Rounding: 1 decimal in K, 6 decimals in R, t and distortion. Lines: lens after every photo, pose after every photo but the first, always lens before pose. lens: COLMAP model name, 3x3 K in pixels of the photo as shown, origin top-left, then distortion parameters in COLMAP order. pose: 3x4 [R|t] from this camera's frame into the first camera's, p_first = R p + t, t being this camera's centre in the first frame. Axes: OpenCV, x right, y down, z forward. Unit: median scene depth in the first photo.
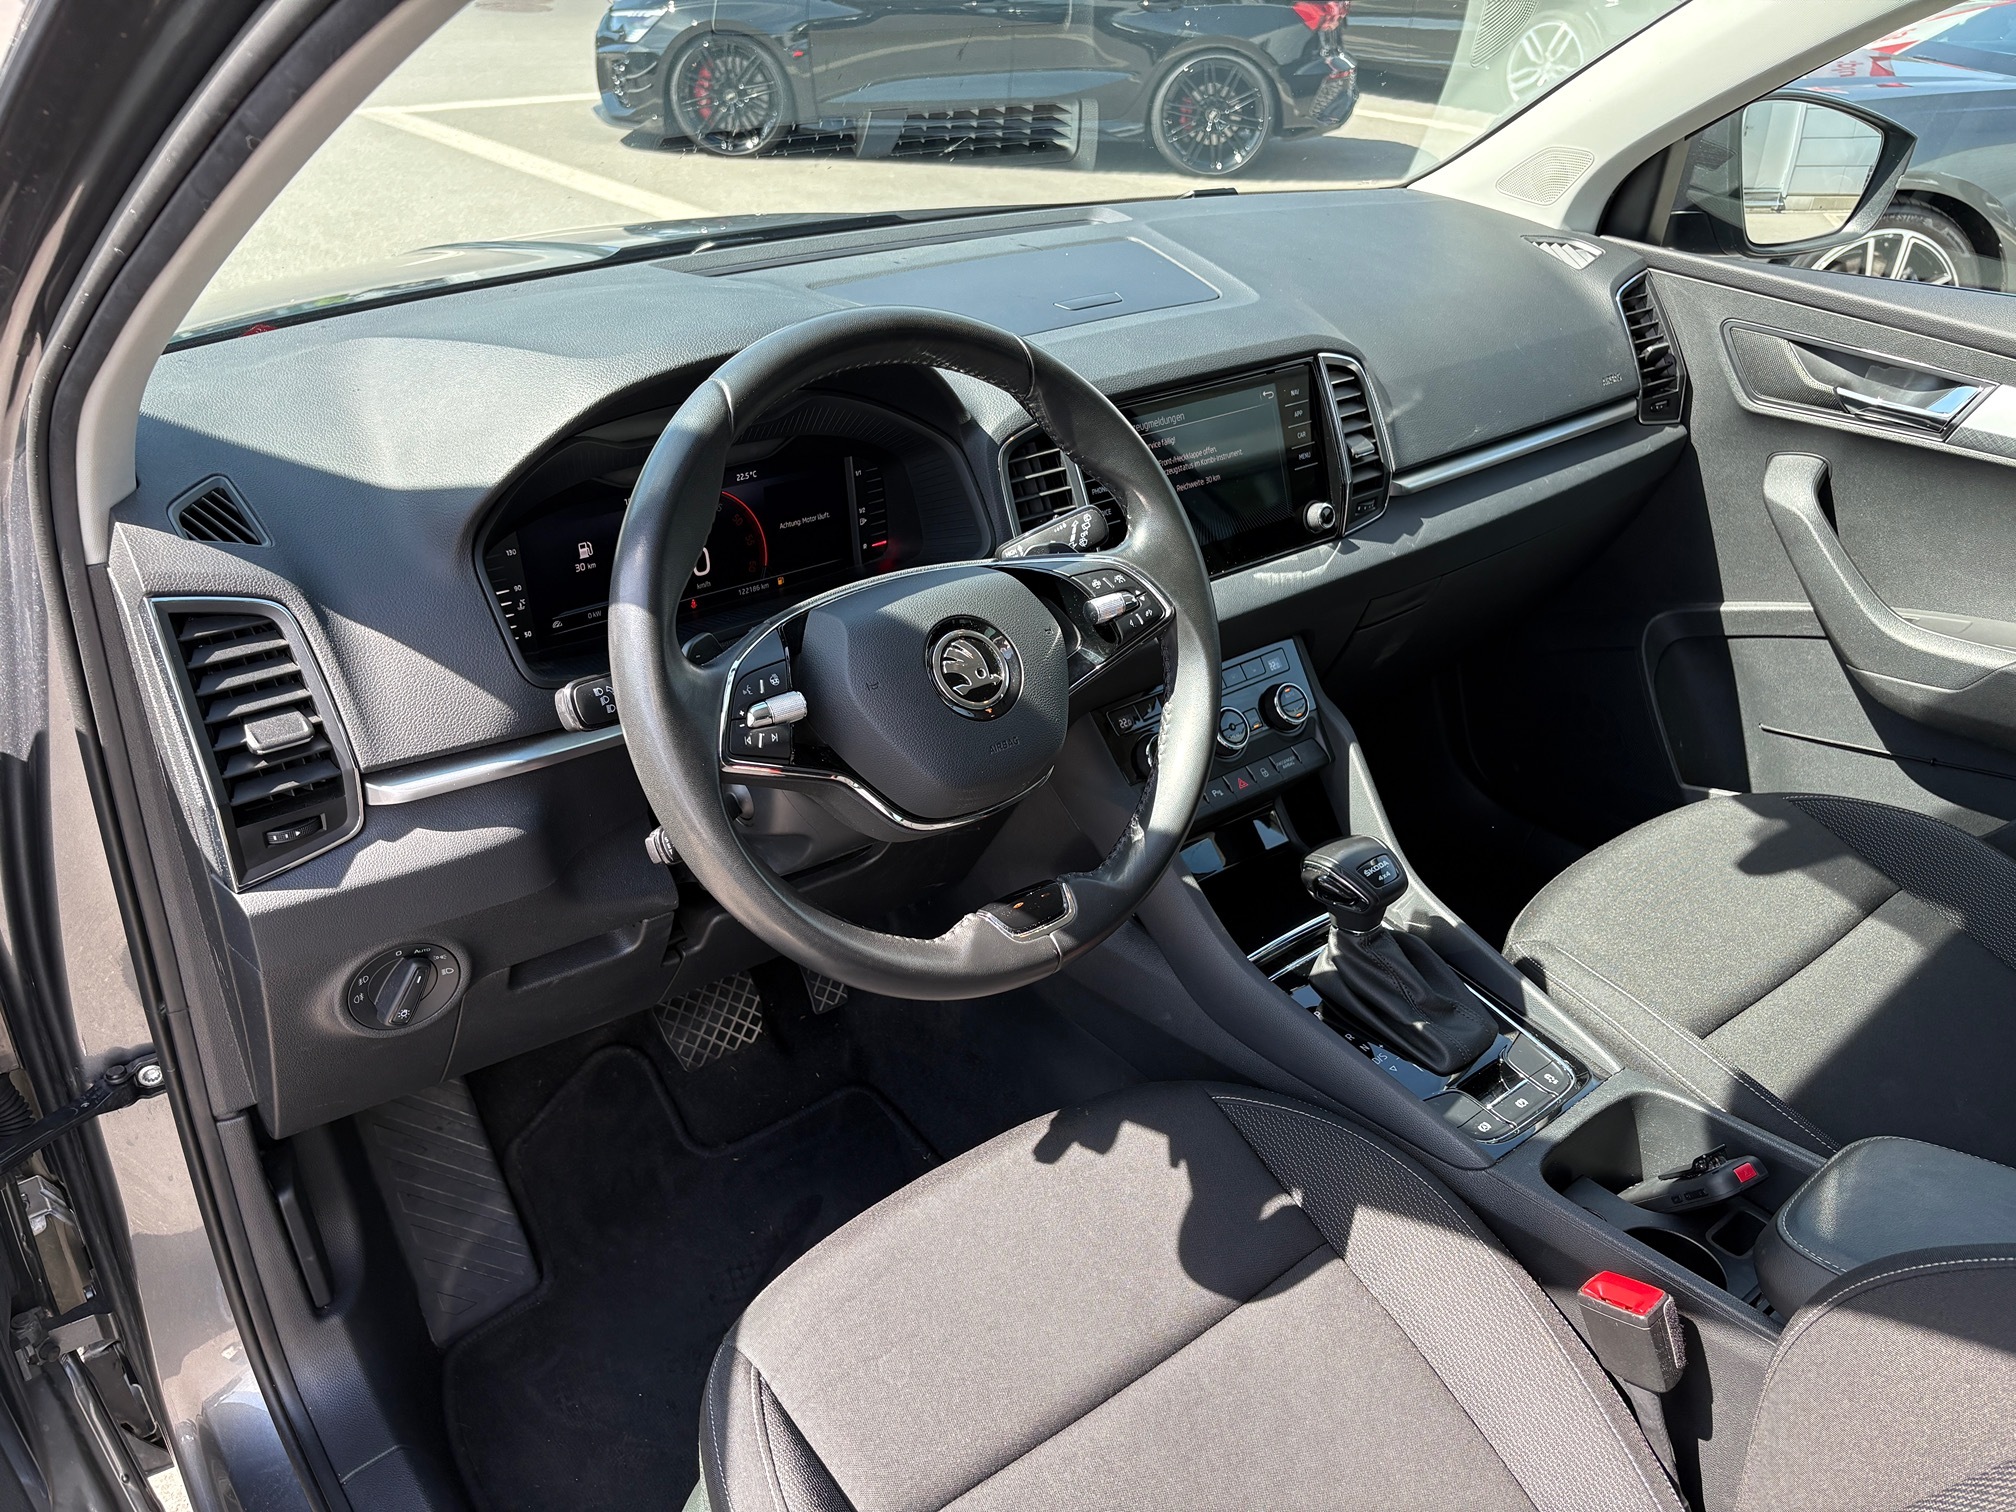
lens RADIAL K [[1541.2, 0, 994.9], [0, 1541.2, 704.1], [0, 0, 1]] dist [0.095637, -0.110579]
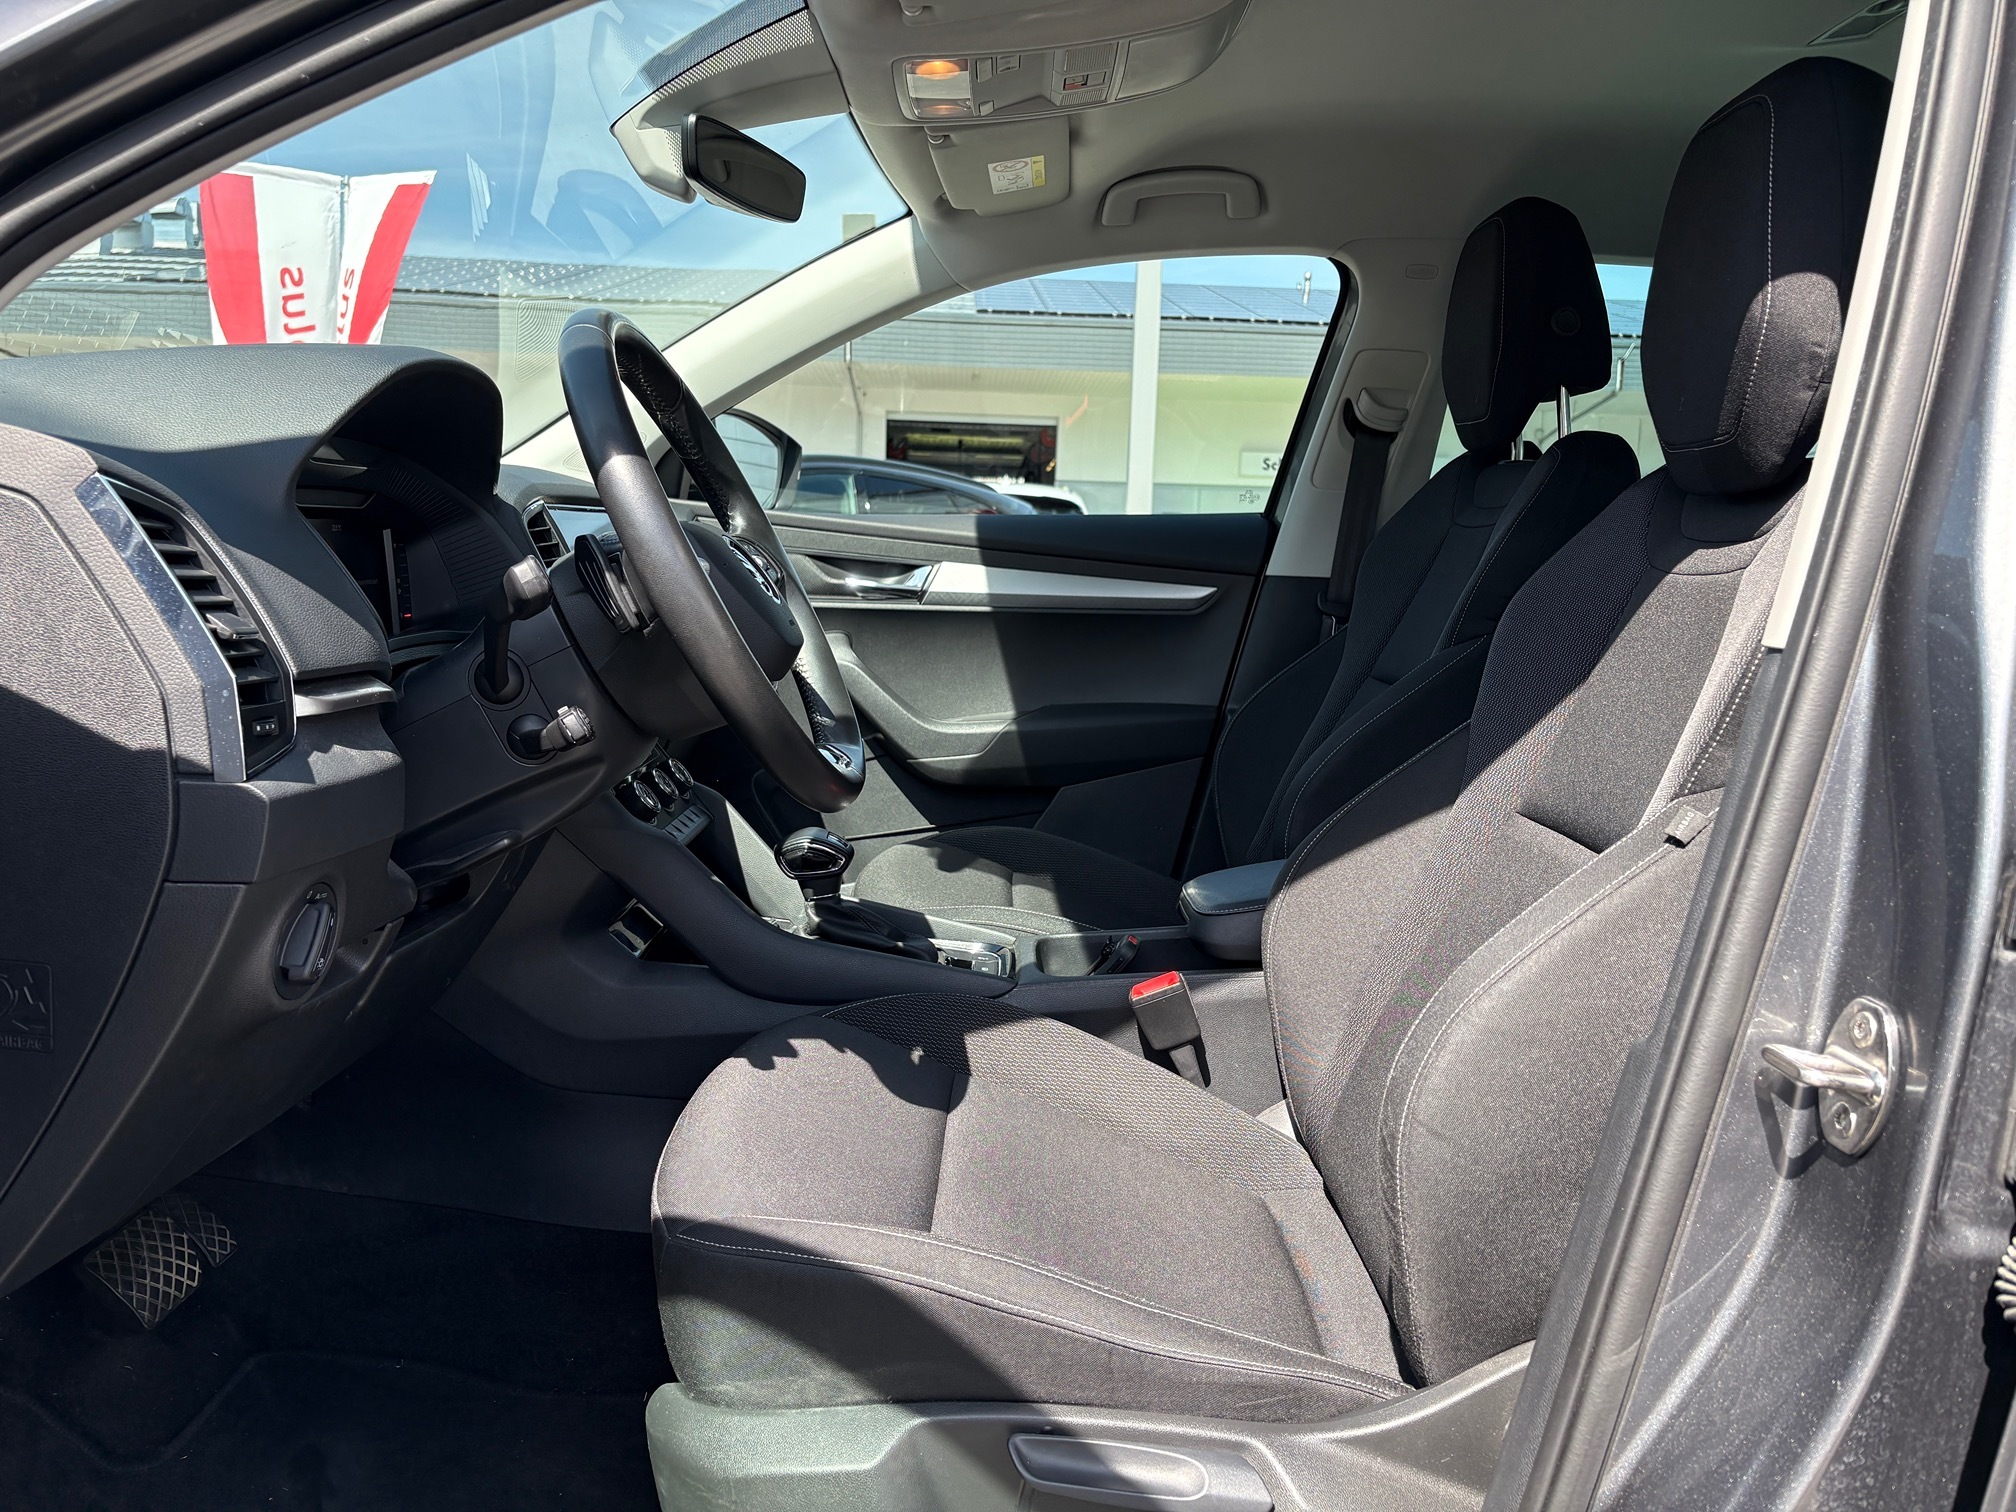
lens RADIAL K [[1541.2, 0, 994.9], [0, 1541.2, 704.1], [0, 0, 1]] dist [0.095637, -0.110579]
pose [[0.630565, -0.068168, 0.773137, -0.554468], [0.321919, 0.929381, -0.180610, 0.234095], [-0.706227, 0.362774, 0.607980, 0.075145]]
